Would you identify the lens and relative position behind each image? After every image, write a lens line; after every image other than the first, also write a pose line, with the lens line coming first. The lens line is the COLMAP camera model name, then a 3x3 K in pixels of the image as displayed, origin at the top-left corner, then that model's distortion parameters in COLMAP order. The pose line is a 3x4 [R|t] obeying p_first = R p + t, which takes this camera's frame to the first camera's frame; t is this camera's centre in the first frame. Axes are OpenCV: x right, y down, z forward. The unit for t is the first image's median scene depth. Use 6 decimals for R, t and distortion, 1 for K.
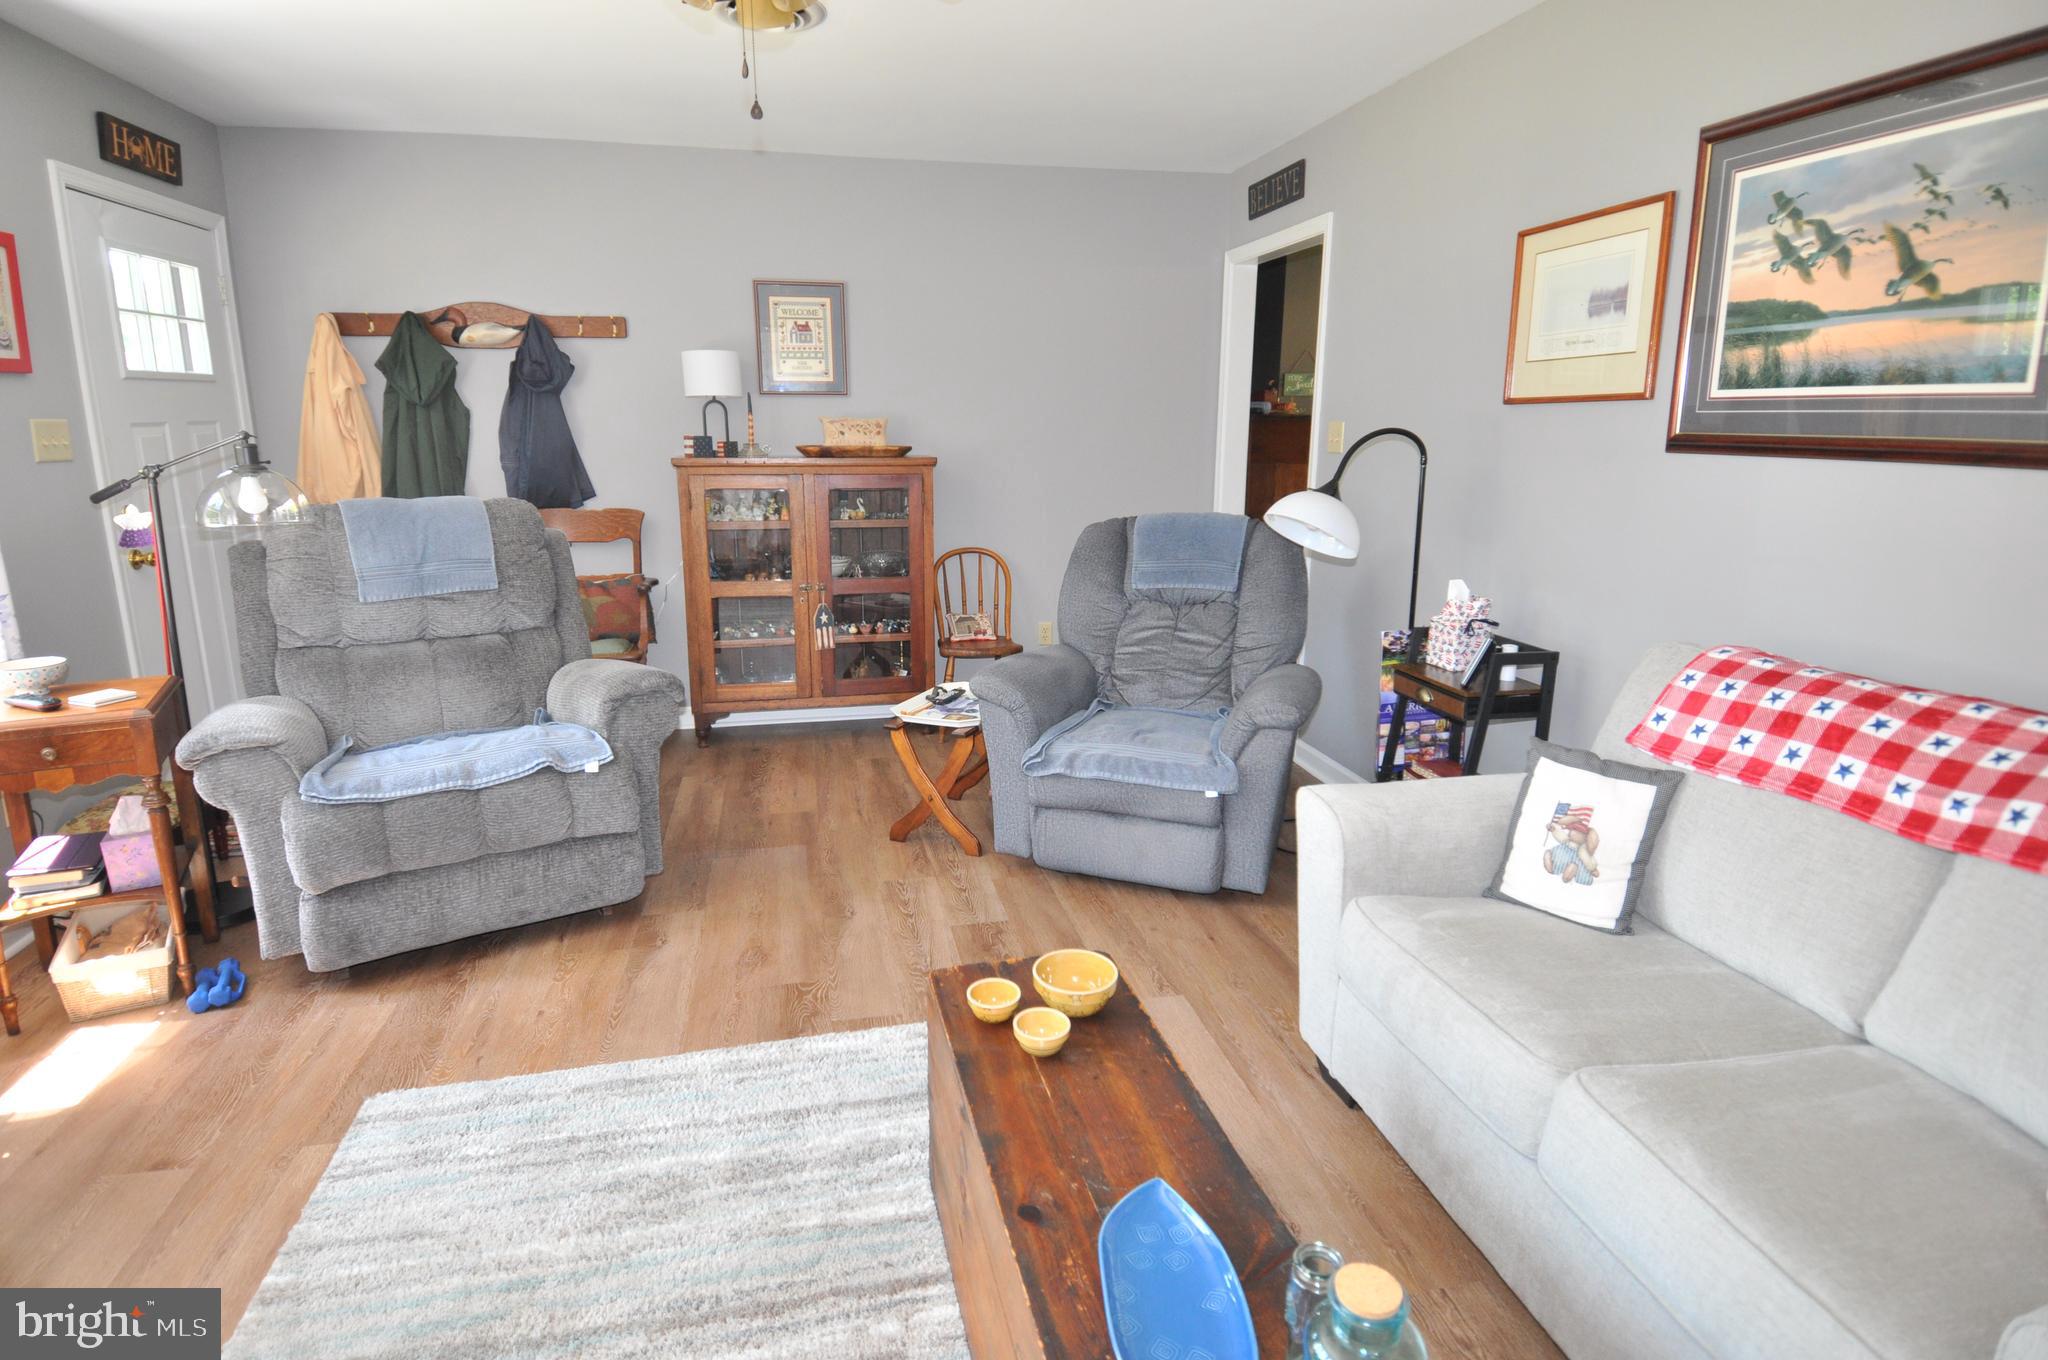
lens RADIAL K [[1067.4, 0, 1022.8], [0, 1067.4, 673.3], [0, 0, 1]] dist [0.001957, -0.023645]
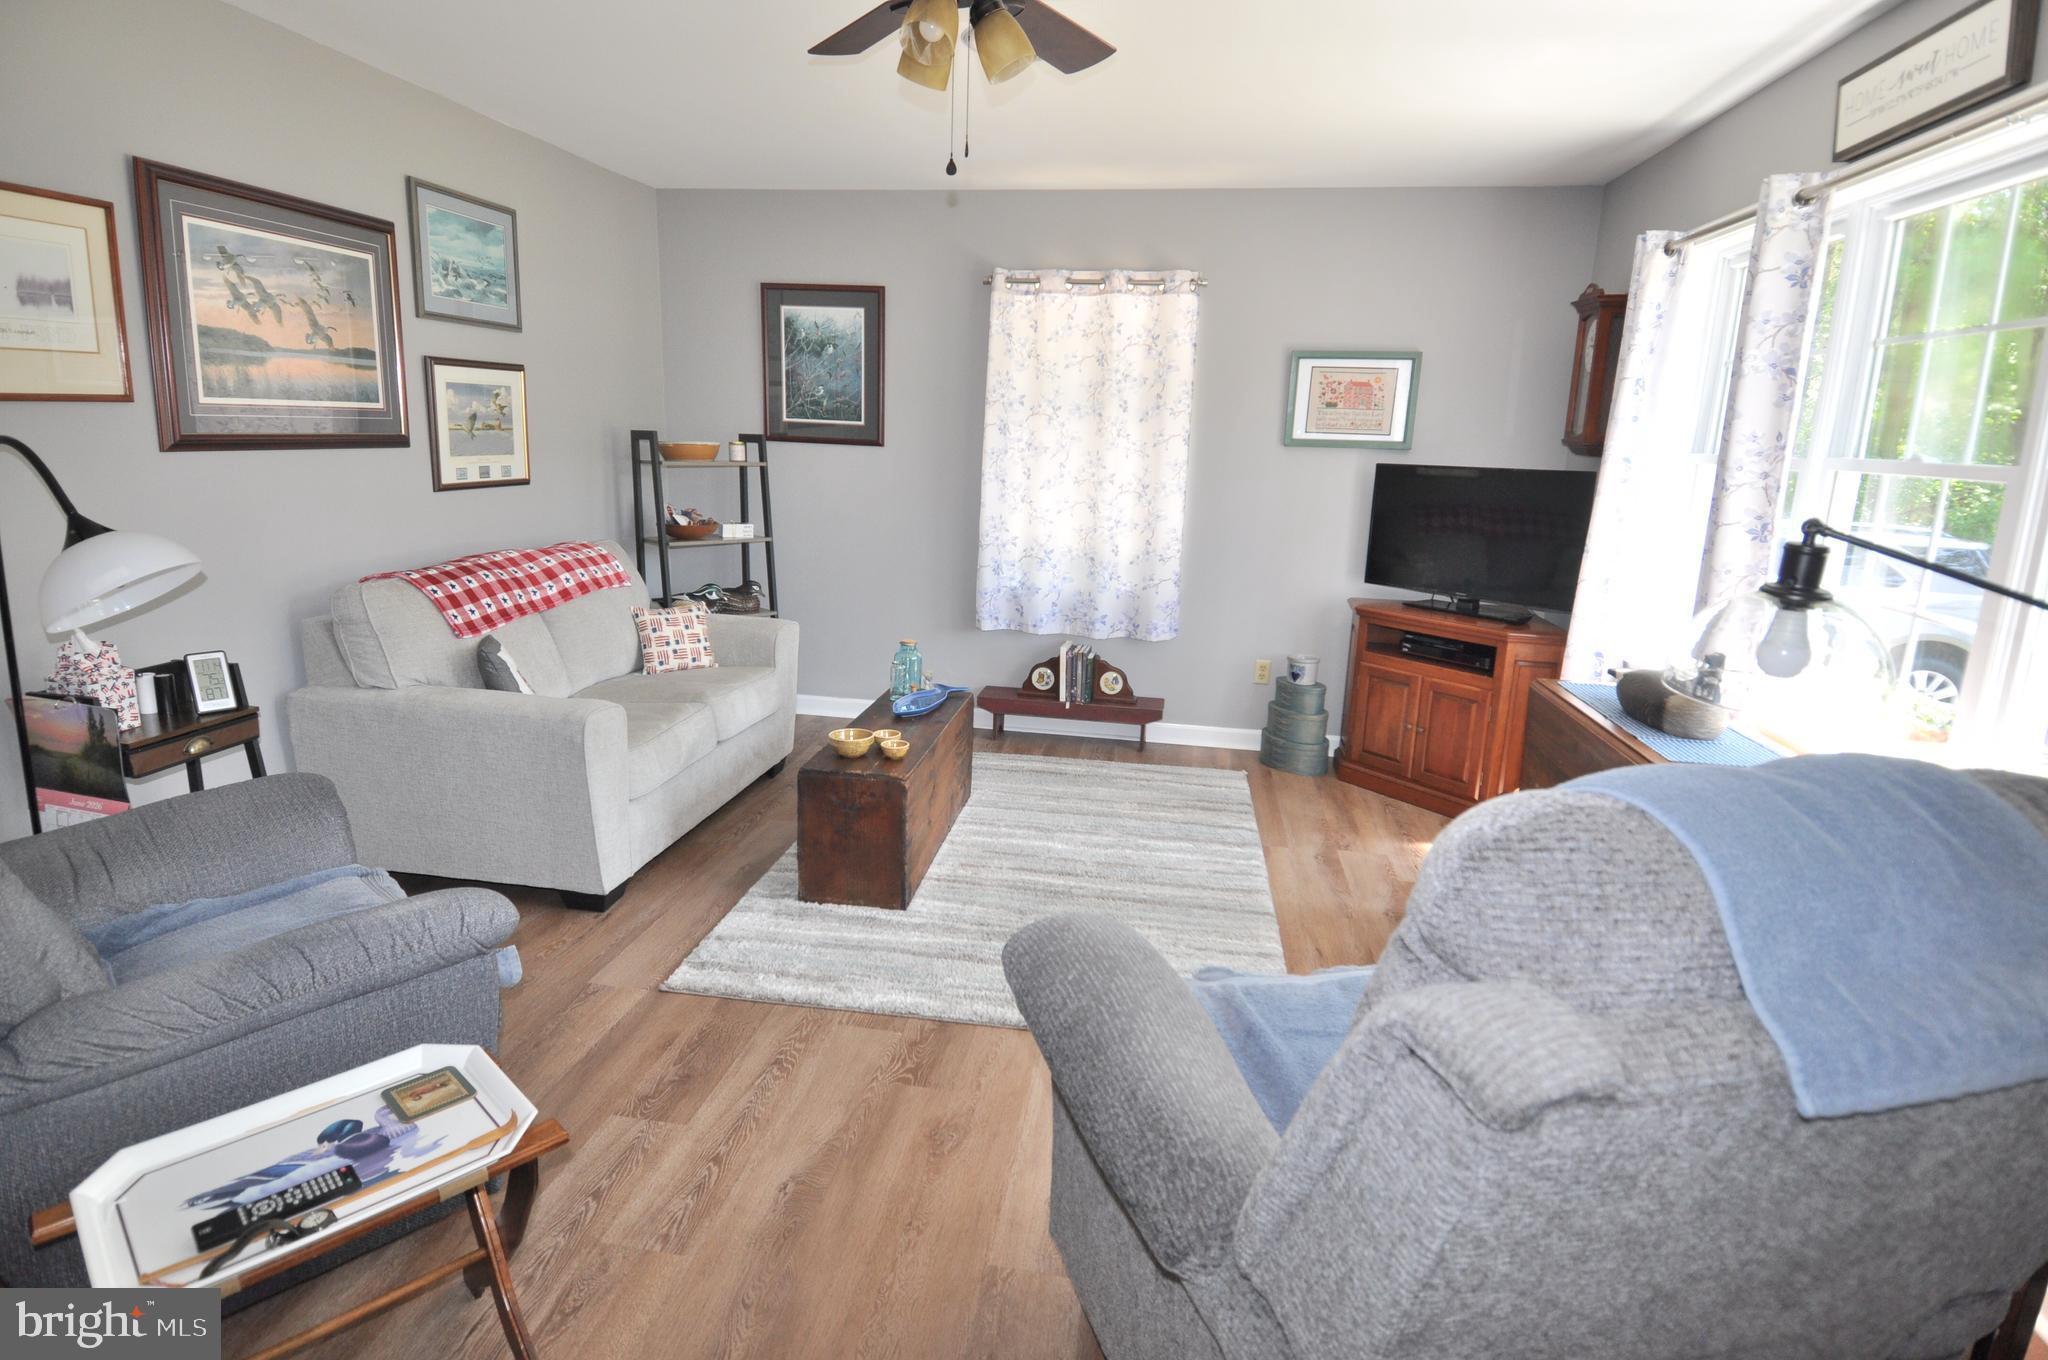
lens RADIAL K [[1067.4, 0, 1019.3], [0, 1067.4, 665.4], [0, 0, 1]] dist [0.001957, -0.023645]
pose [[-0.931367, -0.110152, 0.347018, -0.682033], [0.048755, 0.906815, 0.418699, -0.475016], [-0.360801, 0.406881, -0.839208, 1.903519]]
